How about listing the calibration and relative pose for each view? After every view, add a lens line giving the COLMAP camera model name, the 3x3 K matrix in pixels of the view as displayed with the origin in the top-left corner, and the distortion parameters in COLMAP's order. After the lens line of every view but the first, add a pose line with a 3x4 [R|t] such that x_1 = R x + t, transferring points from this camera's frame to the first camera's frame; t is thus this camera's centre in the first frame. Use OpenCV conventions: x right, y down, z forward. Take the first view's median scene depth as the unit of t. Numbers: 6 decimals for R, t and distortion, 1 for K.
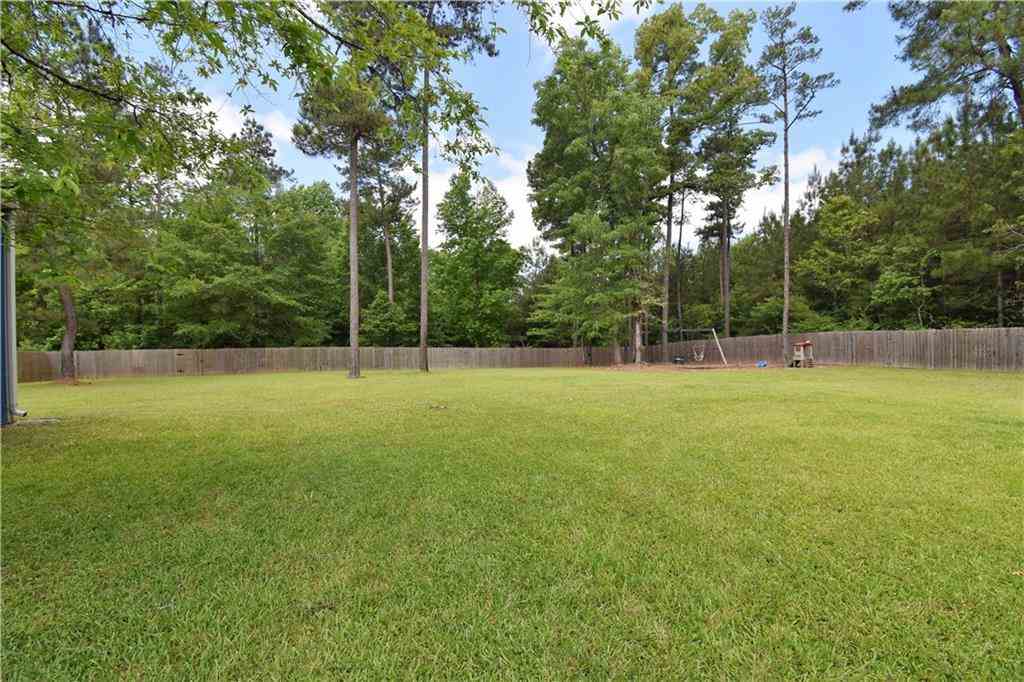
lens RADIAL K [[458.4, 0, 517.7], [0, 458.4, 344.3], [0, 0, 1]] dist [0.017847, -0.024104]
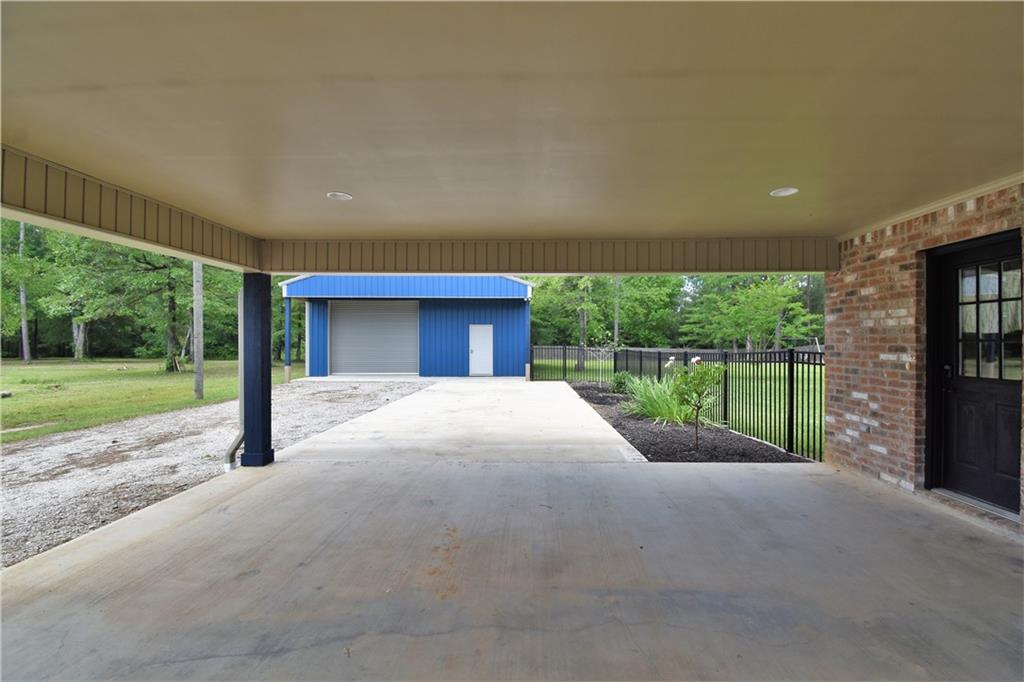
lens RADIAL K [[458.4, 0, 517.7], [0, 458.4, 344.3], [0, 0, 1]] dist [0.017847, -0.024104]
pose [[0.932870, 0.015155, -0.359894, 0.070608], [-0.015118, 0.999881, 0.002916, -0.002747], [0.359896, 0.002721, 0.932989, -0.662320]]
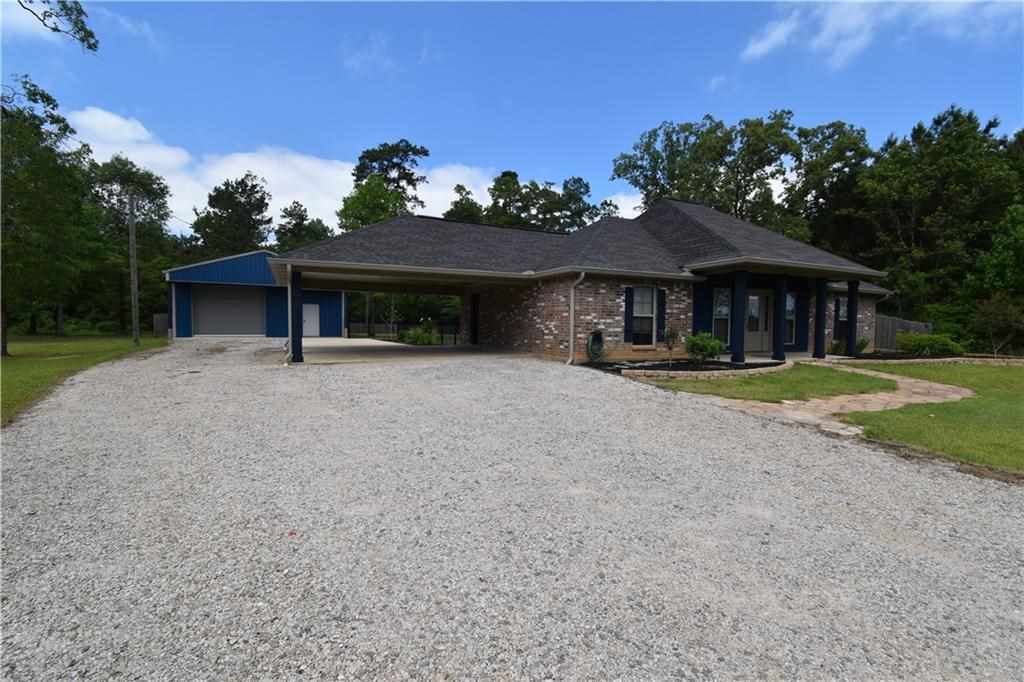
lens RADIAL K [[465.7, 0, 523.2], [0, 465.7, 333.3], [0, 0, 1]] dist [0.019521, -0.026474]
pose [[0.991290, 0.018548, 0.130385, 0.115539], [-0.019844, 0.999766, 0.008644, 0.016310], [-0.130195, -0.011156, 0.991426, -1.113772]]
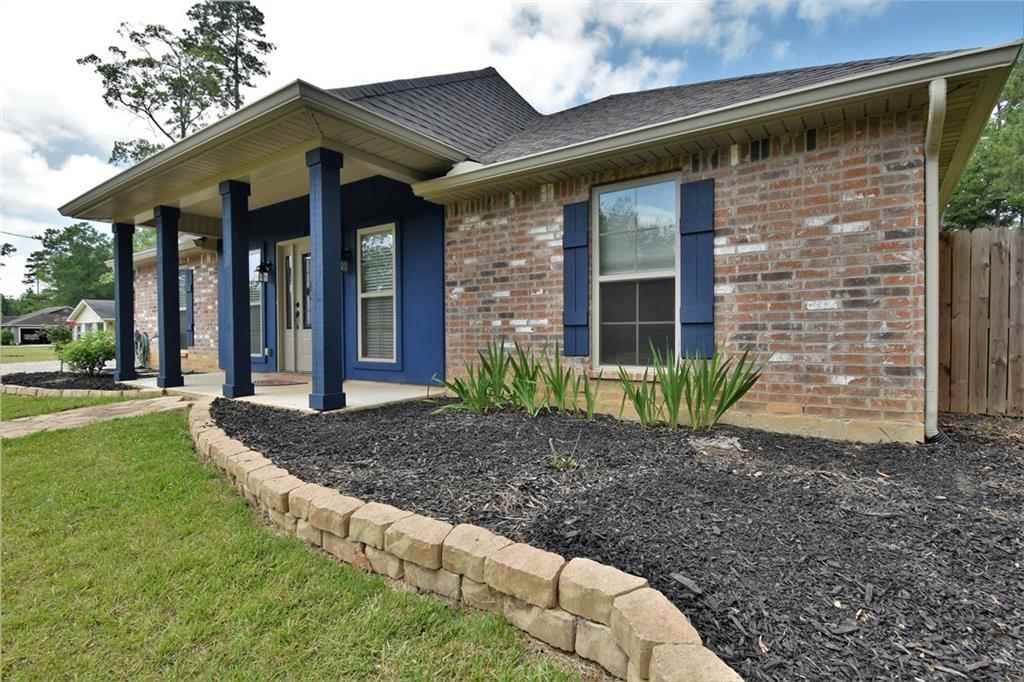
lens RADIAL K [[508.1, 0, 517.7], [0, 508.1, 344.4], [0, 0, 1]] dist [0.020532, -0.035935]
pose [[0.578745, 0.027726, -0.815037, 0.675026], [-0.010099, 0.999589, 0.026833, 0.013568], [0.815446, -0.007298, 0.578787, -0.726369]]
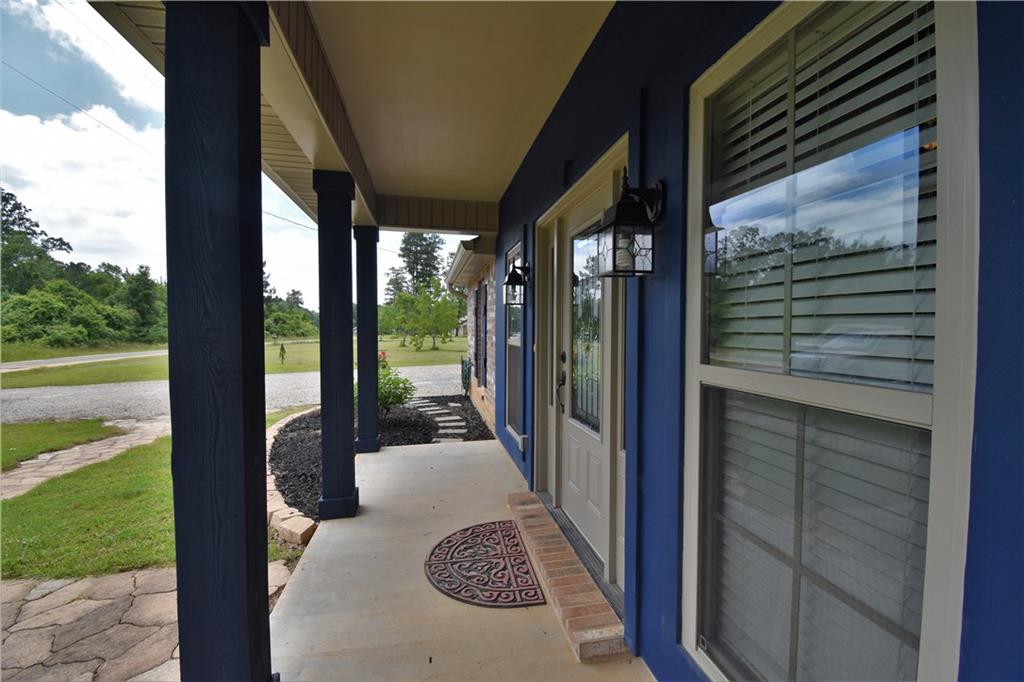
lens RADIAL K [[458.4, 0, 517.7], [0, 458.4, 344.3], [0, 0, 1]] dist [0.017847, -0.024104]
pose [[-0.134520, 0.047282, -0.989782, 0.502449], [-0.004518, 0.998821, 0.048328, -0.005417], [0.990901, 0.010973, -0.134148, -0.665697]]
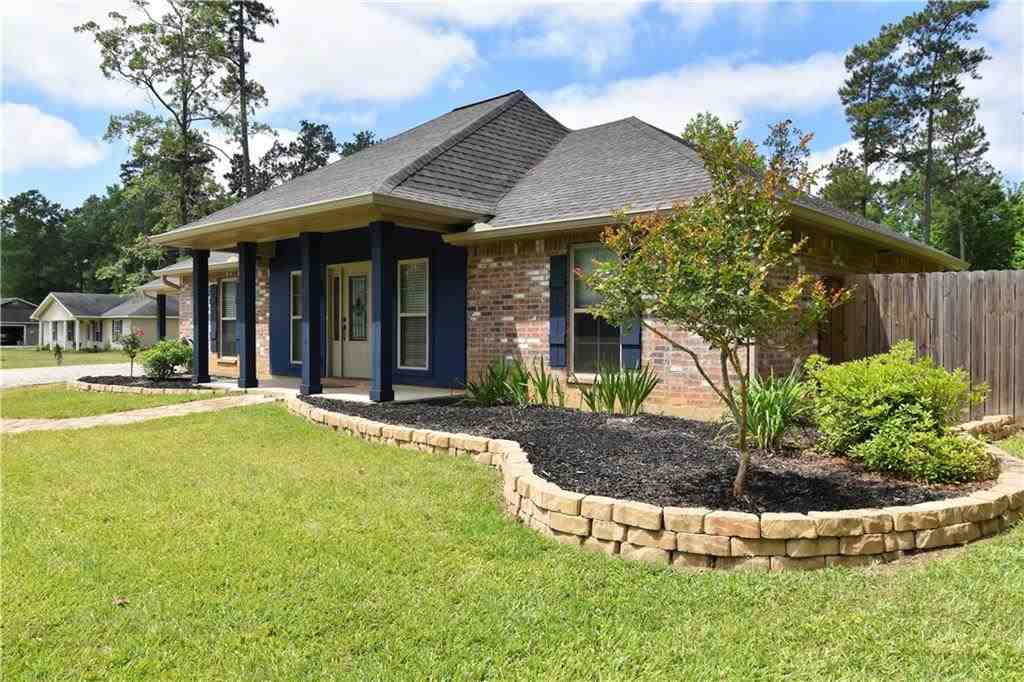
lens RADIAL K [[751.8, 0, 512.0], [0, 751.8, 341.0], [0, 0, 1]] dist [-0.011586, -0.008166]
pose [[0.481375, 0.021940, -0.876240, 0.828965], [-0.017098, 0.999731, 0.015639, 0.005713], [0.876348, 0.007454, 0.481621, -0.792128]]
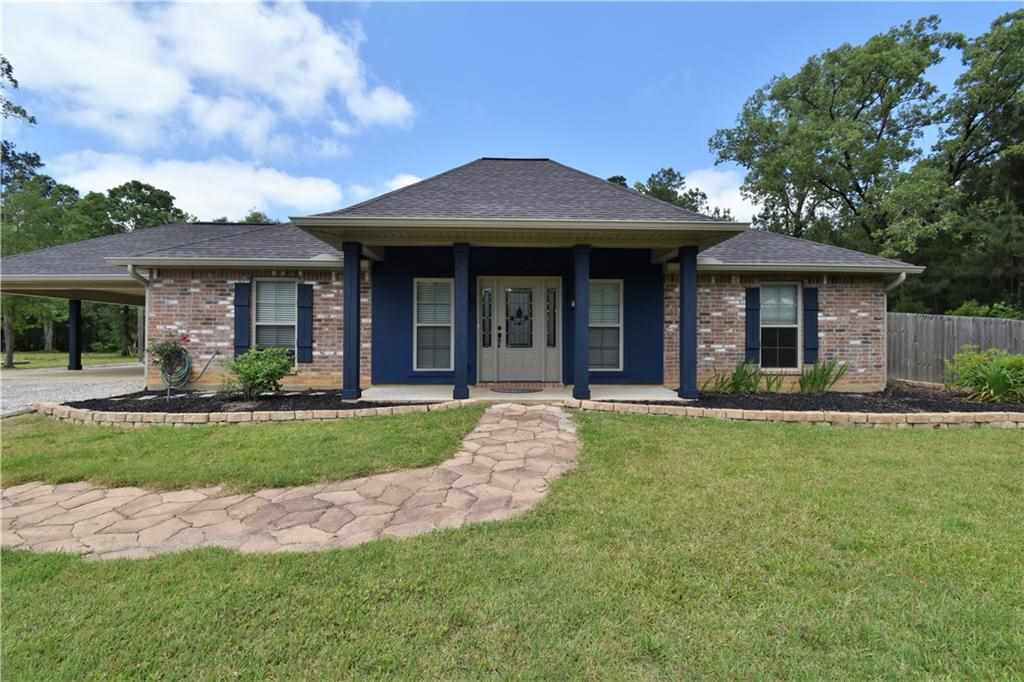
lens RADIAL K [[458.4, 0, 517.7], [0, 458.4, 344.3], [0, 0, 1]] dist [0.017847, -0.024104]
pose [[0.954396, 0.016197, -0.298102, 0.501772], [-0.017918, 0.999835, -0.003041, 0.012640], [0.298004, 0.008244, 0.954529, -0.937365]]
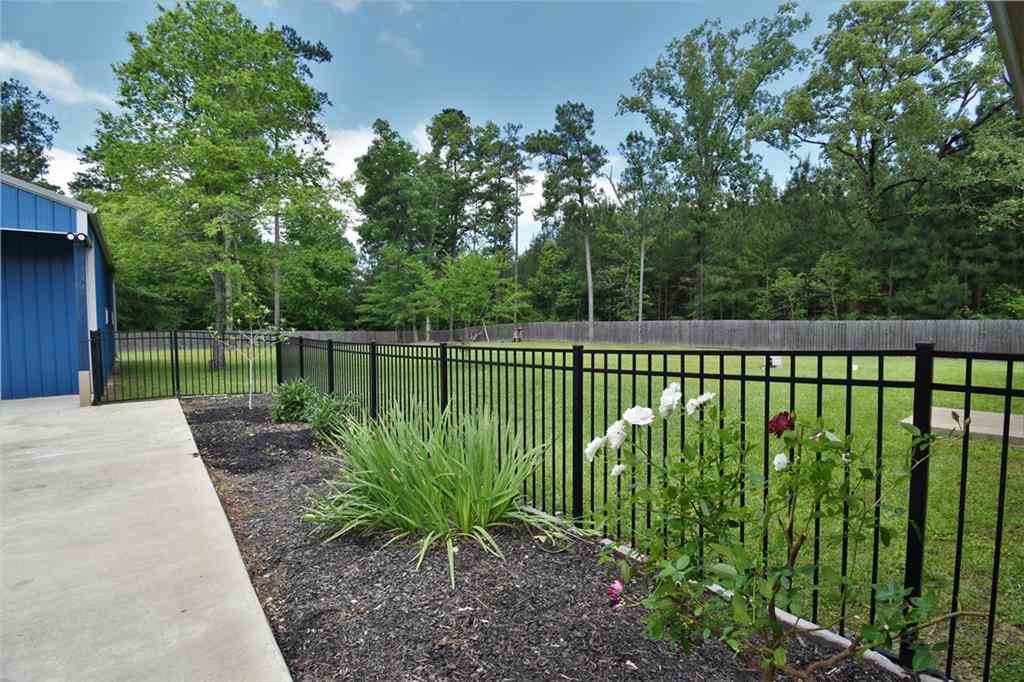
lens RADIAL K [[458.4, 0, 517.7], [0, 458.4, 344.3], [0, 0, 1]] dist [0.017847, -0.024104]
pose [[0.947345, -0.008153, 0.320112, 0.040300], [-0.003238, 0.999381, 0.035036, -0.003452], [-0.320200, -0.034228, 0.946732, -0.481880]]
